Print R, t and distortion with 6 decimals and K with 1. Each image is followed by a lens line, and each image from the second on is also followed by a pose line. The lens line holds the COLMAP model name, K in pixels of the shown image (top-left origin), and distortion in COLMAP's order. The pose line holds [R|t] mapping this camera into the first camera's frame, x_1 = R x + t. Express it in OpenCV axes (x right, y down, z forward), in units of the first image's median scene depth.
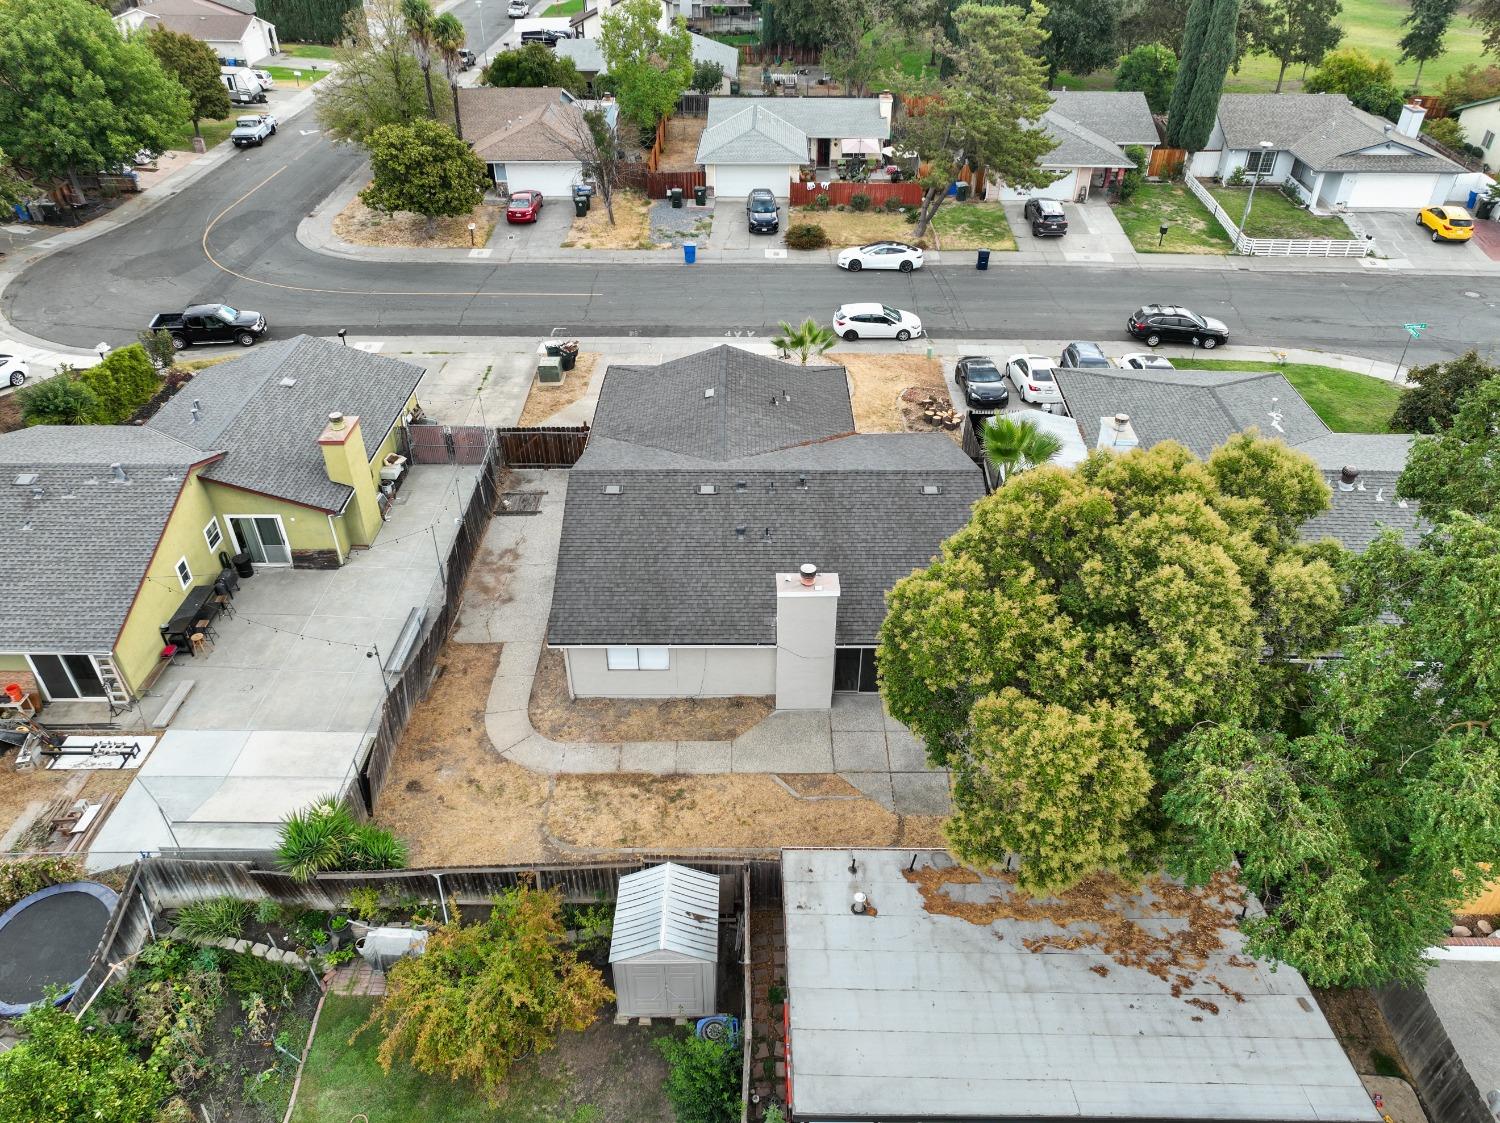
lens RADIAL K [[1055.9, 0, 750.0], [0, 1055.9, 561.5], [0, 0, 1]] dist [-0.001264, 0.016615]
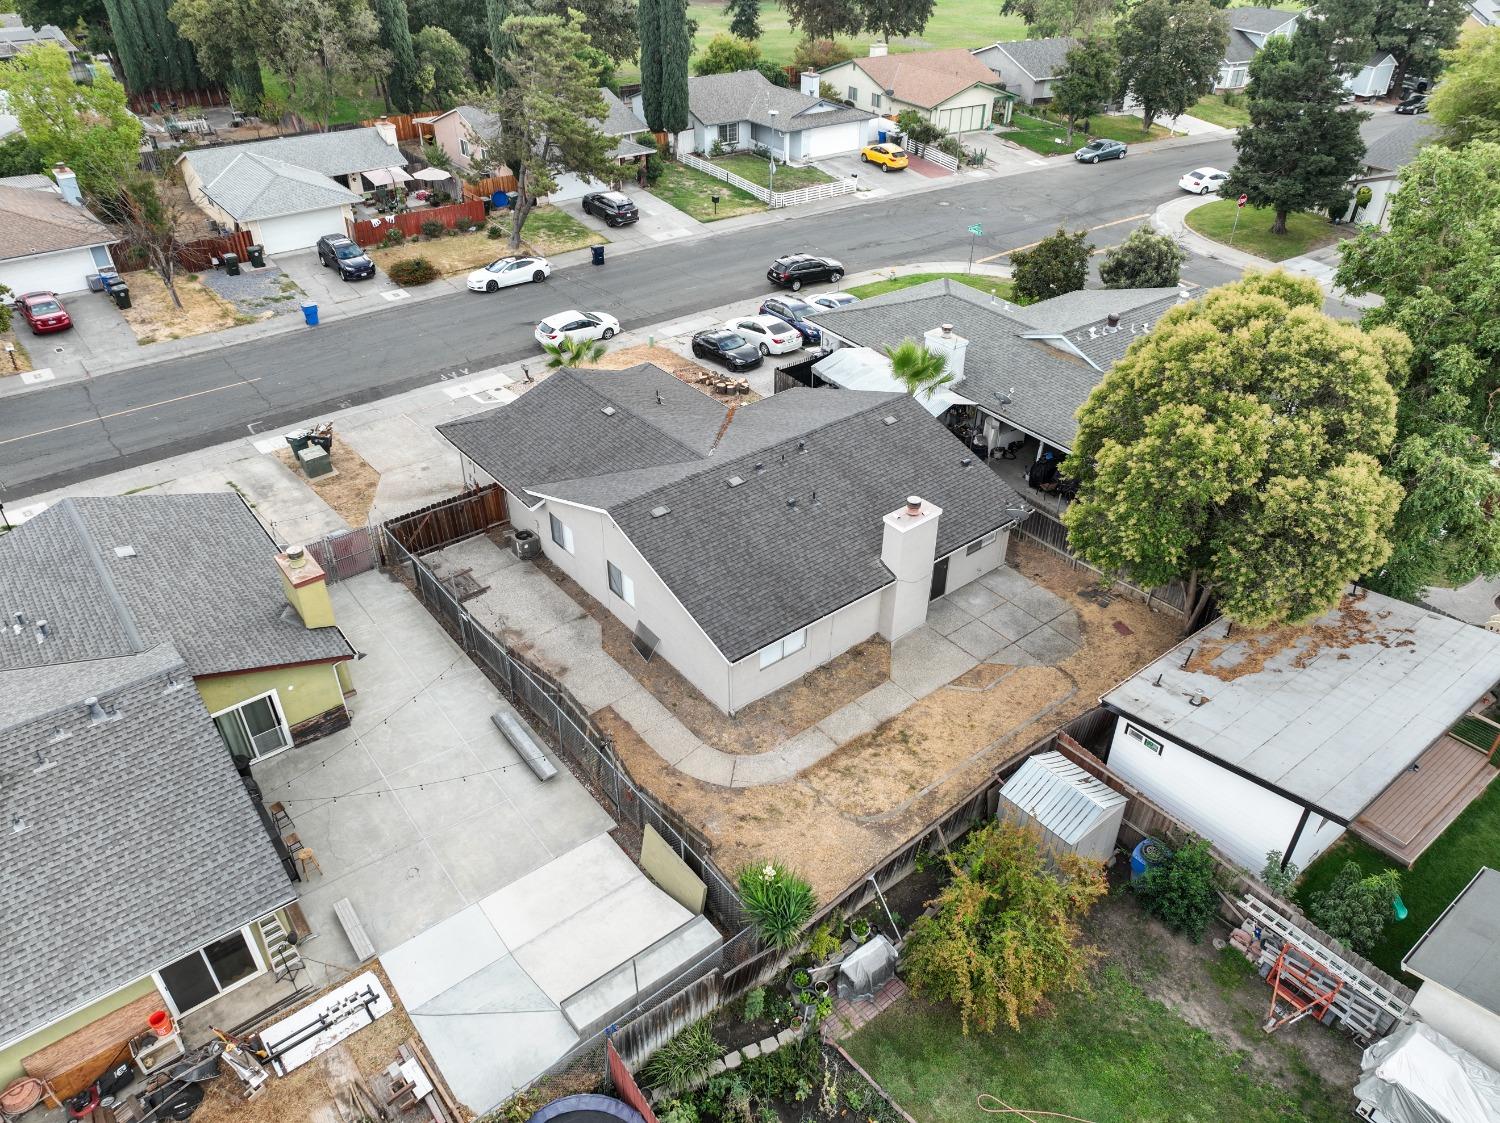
lens RADIAL K [[1055.9, 0, 750.0], [0, 1055.9, 561.5], [0, 0, 1]] dist [-0.001264, 0.016615]
pose [[0.779650, -0.351903, 0.517986, -0.312835], [0.359463, 0.928813, 0.089957, -0.043909], [-0.512769, 0.116062, 0.850646, 0.067763]]
